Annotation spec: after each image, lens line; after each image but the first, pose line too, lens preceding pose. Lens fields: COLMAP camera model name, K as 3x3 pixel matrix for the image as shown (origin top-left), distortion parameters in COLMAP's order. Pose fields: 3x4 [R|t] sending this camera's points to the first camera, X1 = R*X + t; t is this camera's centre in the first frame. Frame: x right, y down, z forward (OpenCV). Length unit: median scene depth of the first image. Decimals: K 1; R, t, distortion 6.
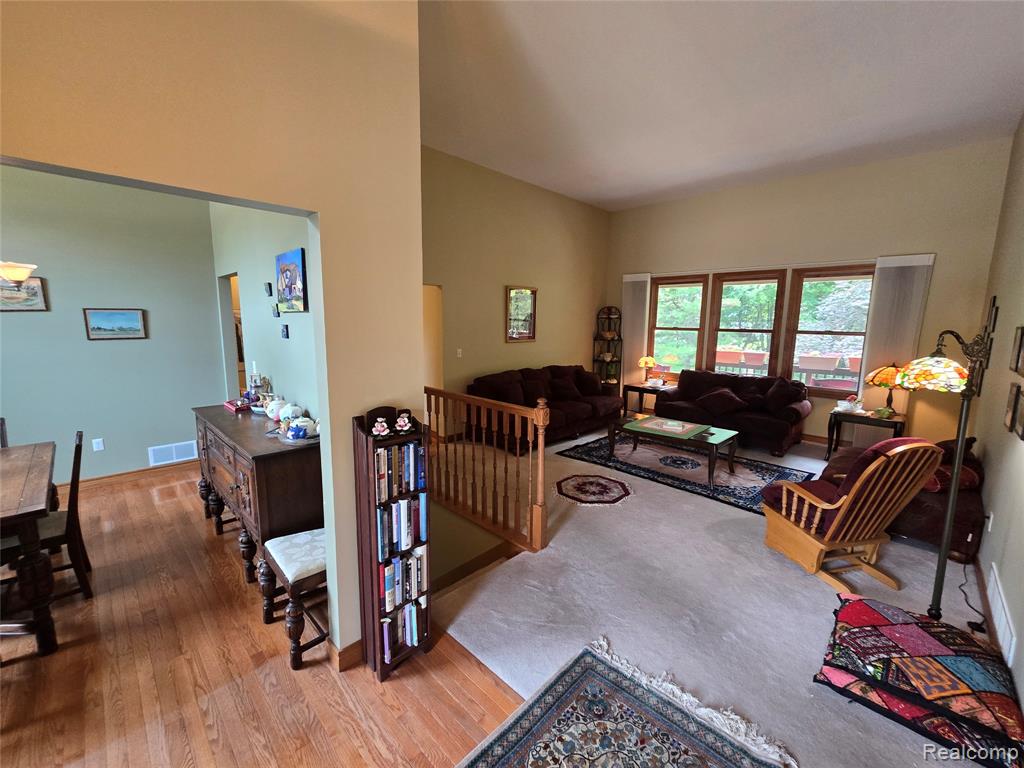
lens RADIAL K [[418.4, 0, 507.8], [0, 418.4, 380.6], [0, 0, 1]] dist [-0.000842, 0.000548]
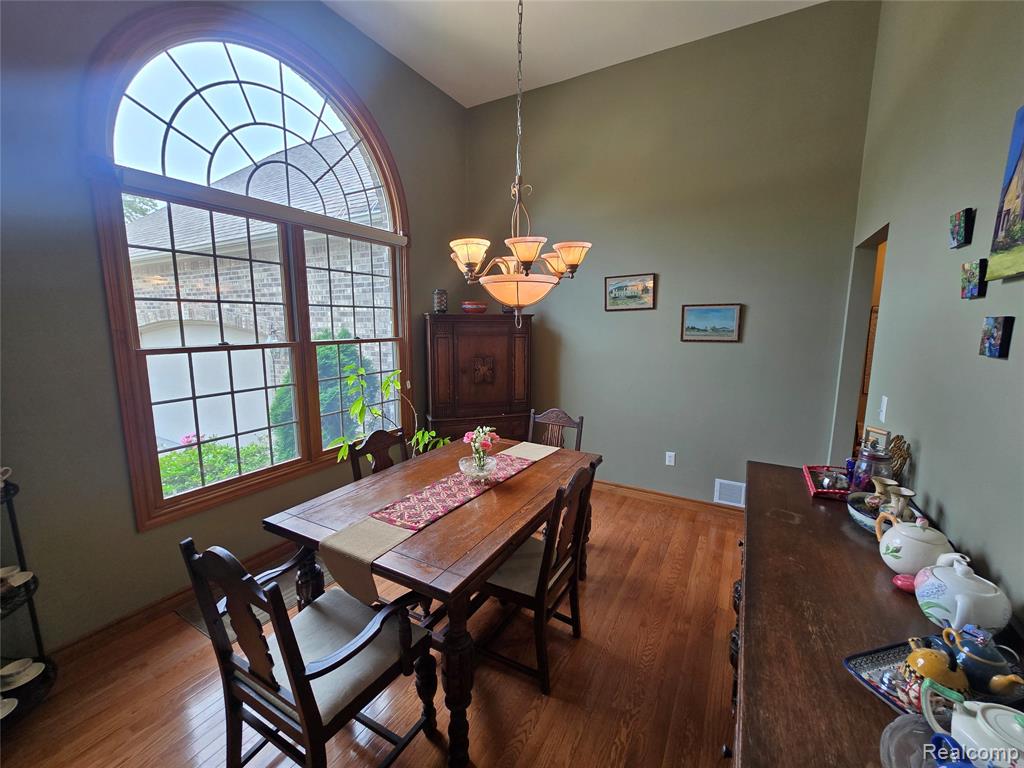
lens RADIAL K [[418.4, 0, 509.7], [0, 418.4, 381.3], [0, 0, 1]] dist [-0.000842, 0.000548]
pose [[0.257660, 0.128114, -0.957705, -0.250141], [-0.140759, 0.985574, 0.093972, -0.046949], [0.955928, 0.110593, 0.271977, 0.438244]]
